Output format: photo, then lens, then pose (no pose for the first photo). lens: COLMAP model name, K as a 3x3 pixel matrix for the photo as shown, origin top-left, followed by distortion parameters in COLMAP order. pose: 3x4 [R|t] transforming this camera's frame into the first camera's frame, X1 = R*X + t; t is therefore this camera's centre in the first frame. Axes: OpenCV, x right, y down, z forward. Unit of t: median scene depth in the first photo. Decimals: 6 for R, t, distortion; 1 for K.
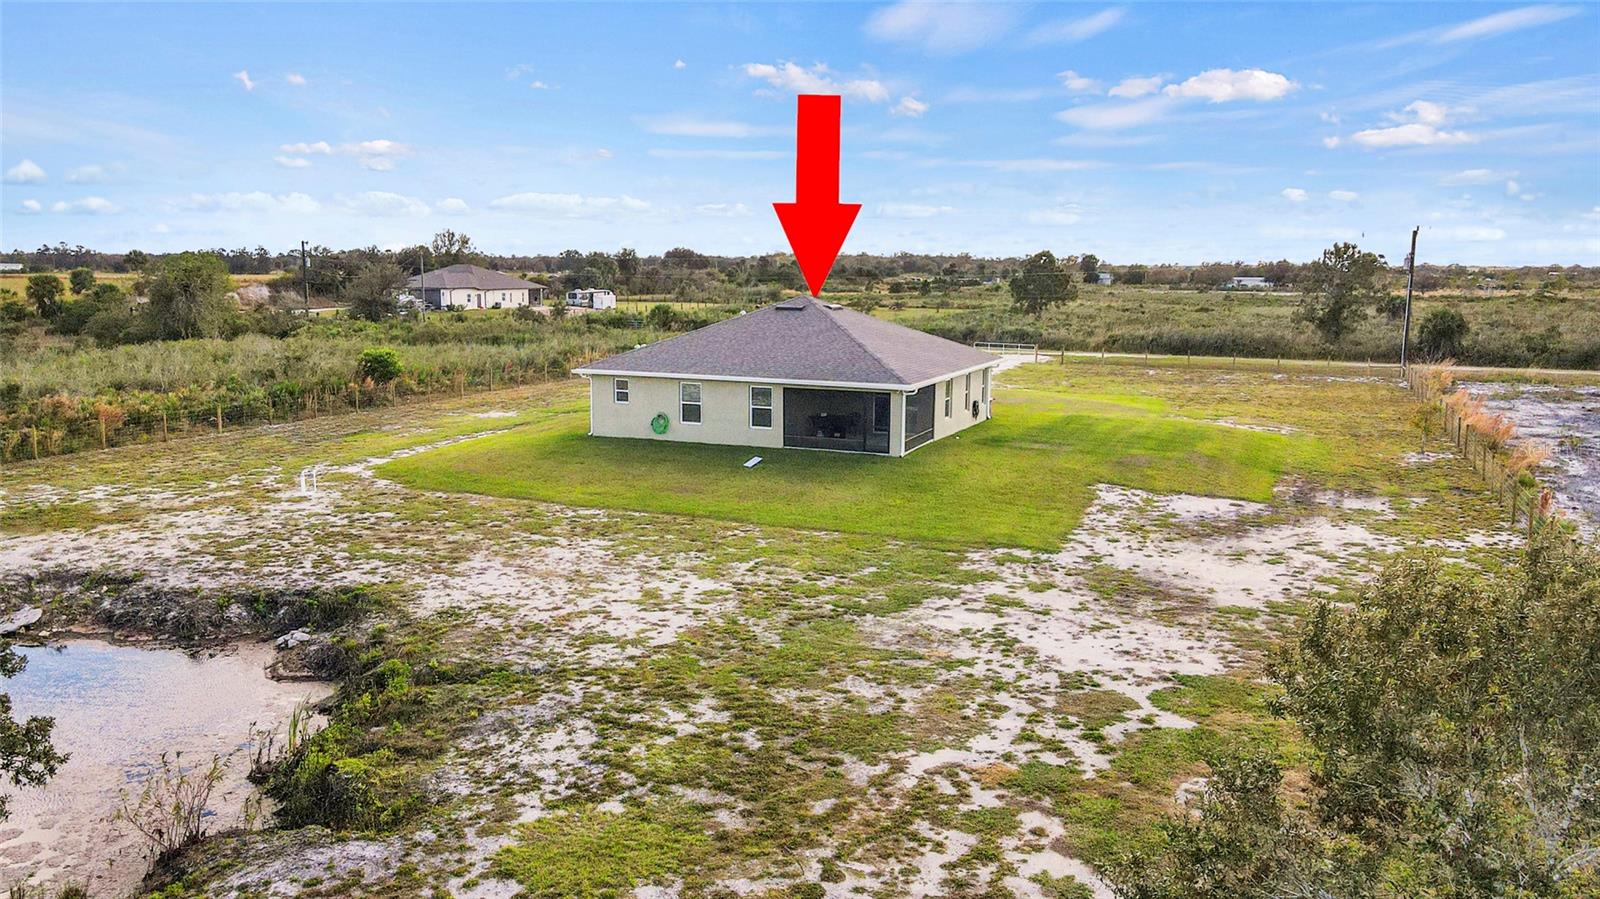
lens RADIAL K [[1185.4, 0, 793.9], [0, 1185.4, 446.4], [0, 0, 1]] dist [-0.020780, 0.066381]
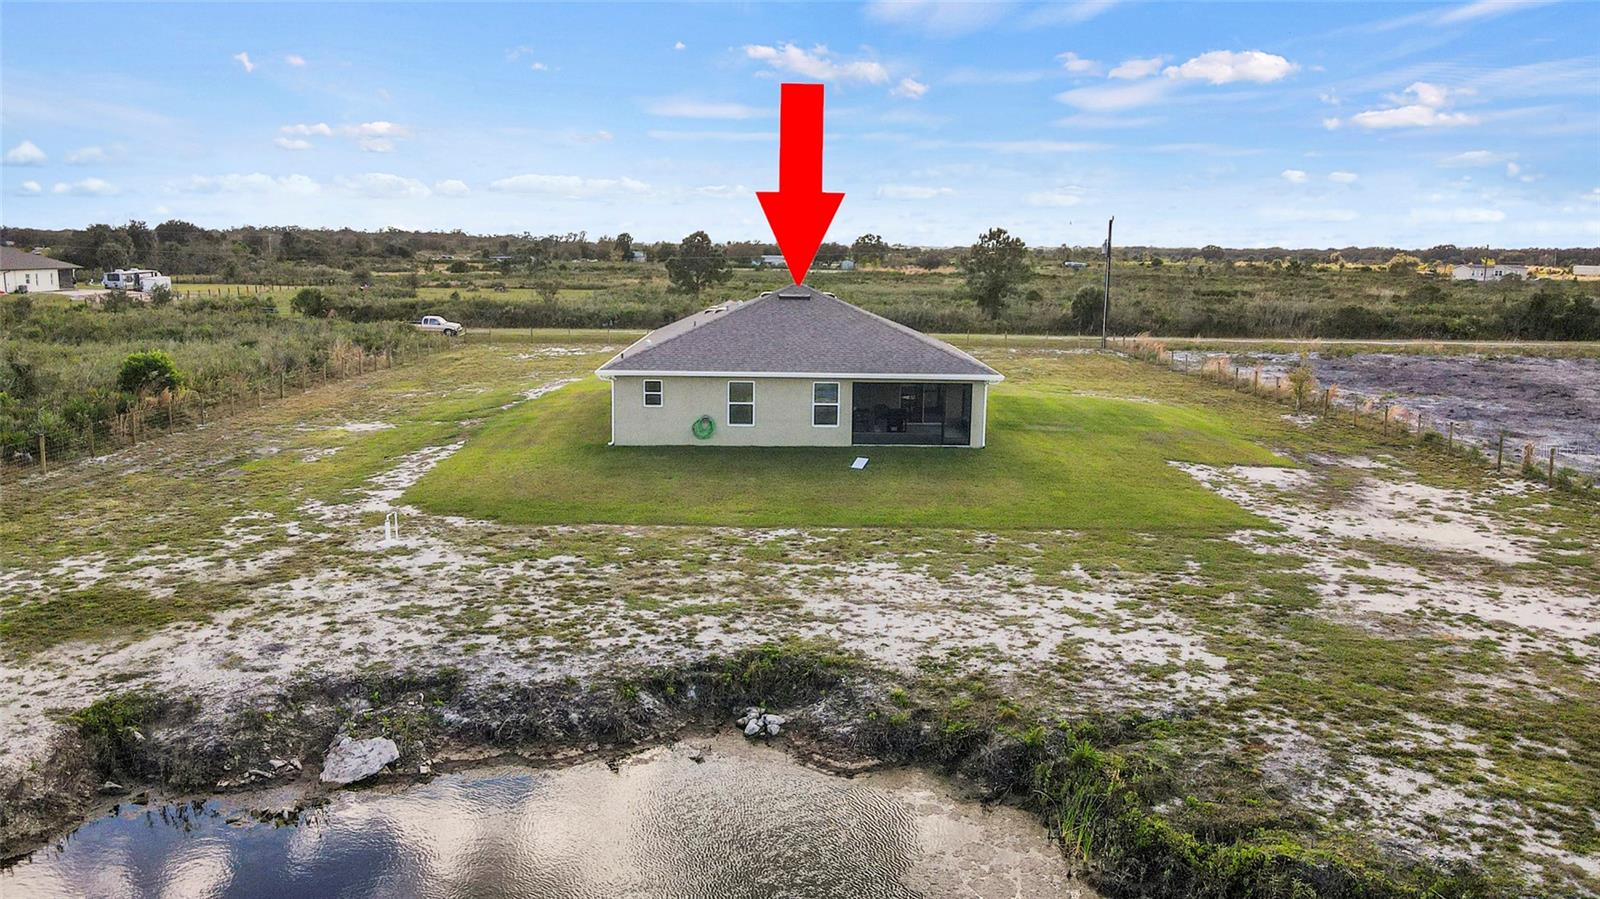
lens RADIAL K [[1185.4, 0, 793.9], [0, 1185.4, 446.4], [0, 0, 1]] dist [-0.020780, 0.066381]
pose [[0.909994, -0.063380, 0.409747, -0.675496], [0.055523, 0.997974, 0.031060, -0.046790], [-0.410886, -0.005514, 0.911670, 0.238557]]
